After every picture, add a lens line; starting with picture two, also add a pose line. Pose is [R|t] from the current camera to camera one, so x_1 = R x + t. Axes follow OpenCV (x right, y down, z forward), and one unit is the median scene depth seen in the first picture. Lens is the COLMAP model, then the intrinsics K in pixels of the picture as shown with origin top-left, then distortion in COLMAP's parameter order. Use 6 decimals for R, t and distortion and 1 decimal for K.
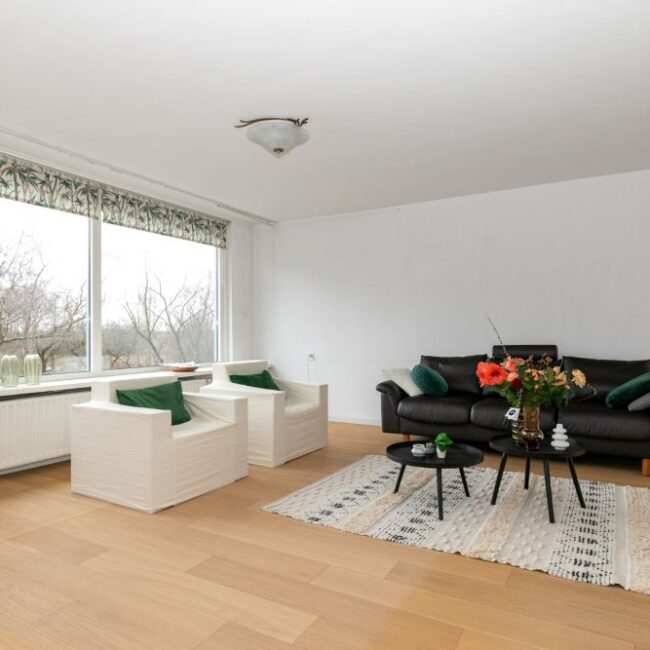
lens RADIAL K [[495.2, 0, 328.2], [0, 495.2, 328.4], [0, 0, 1]] dist [0.011157, -0.005650]
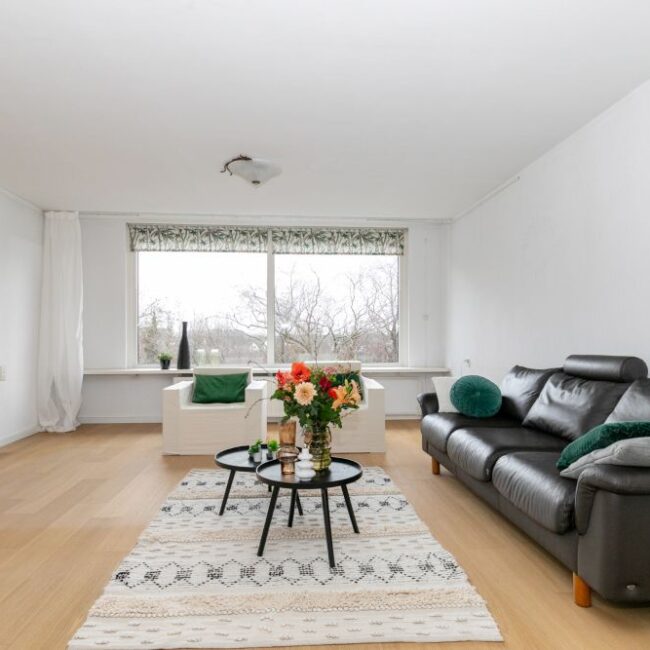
lens RADIAL K [[497.1, 0, 319.4], [0, 497.1, 333.8], [0, 0, 1]] dist [0.031293, -0.000879]
pose [[0.526096, 0.002085, -0.850423, 1.065567], [0.004833, 0.999974, 0.005441, -0.003426], [0.850412, -0.006973, 0.526072, 0.534586]]
